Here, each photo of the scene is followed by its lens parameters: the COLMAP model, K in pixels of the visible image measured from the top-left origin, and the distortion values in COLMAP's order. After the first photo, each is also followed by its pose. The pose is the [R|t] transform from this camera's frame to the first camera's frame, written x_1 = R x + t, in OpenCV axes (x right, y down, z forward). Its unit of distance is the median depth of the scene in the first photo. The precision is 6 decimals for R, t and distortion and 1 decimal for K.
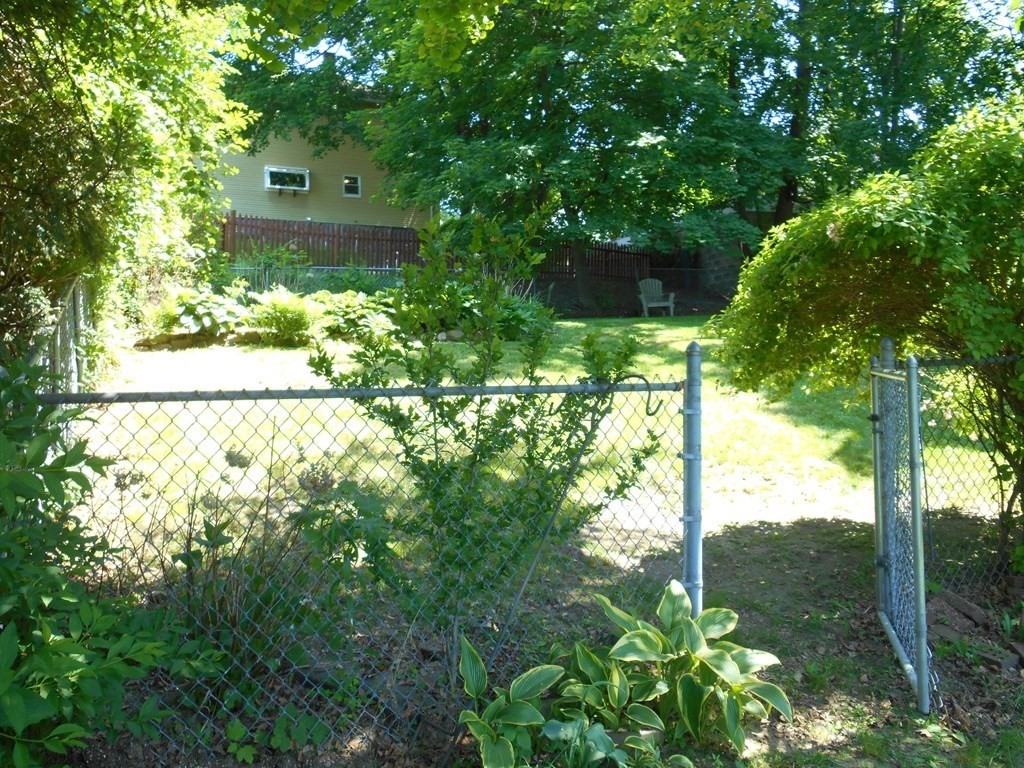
lens RADIAL K [[785.5, 0, 512.8], [0, 785.5, 383.8], [0, 0, 1]] dist [-0.034302, 0.018358]
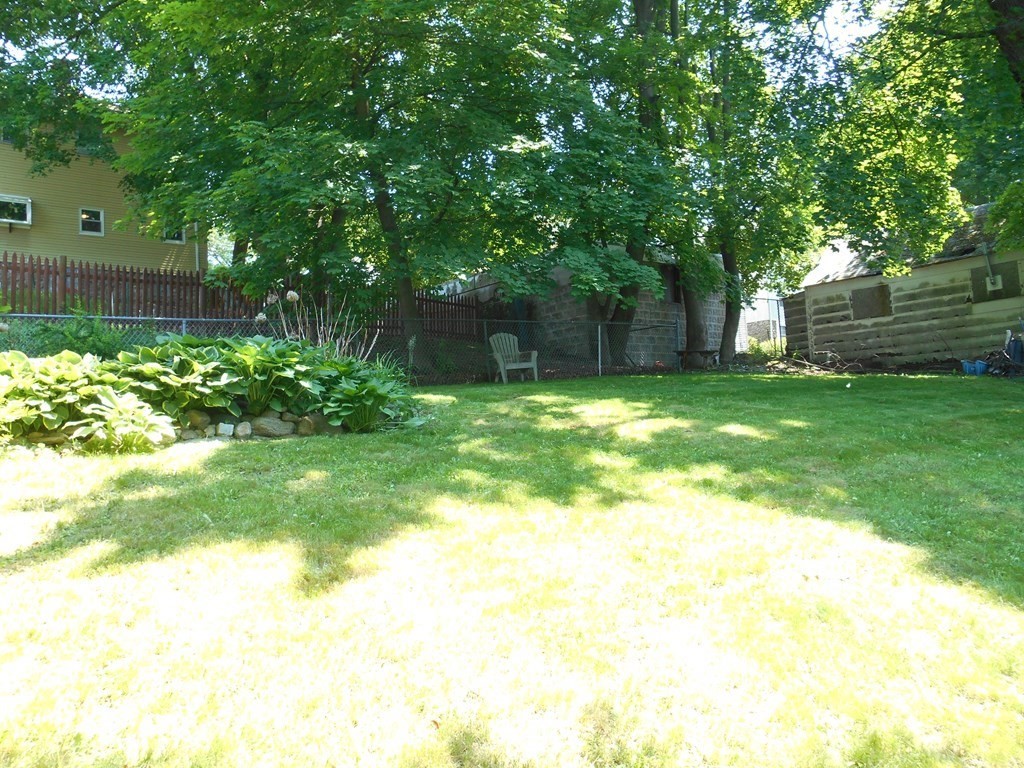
lens RADIAL K [[785.5, 0, 510.3], [0, 785.5, 381.8], [0, 0, 1]] dist [-0.034302, 0.018358]
pose [[0.959498, -0.017717, 0.281158, -0.061783], [0.039213, 0.996704, -0.071016, -0.045432], [-0.278973, 0.079165, 0.957030, 0.384360]]
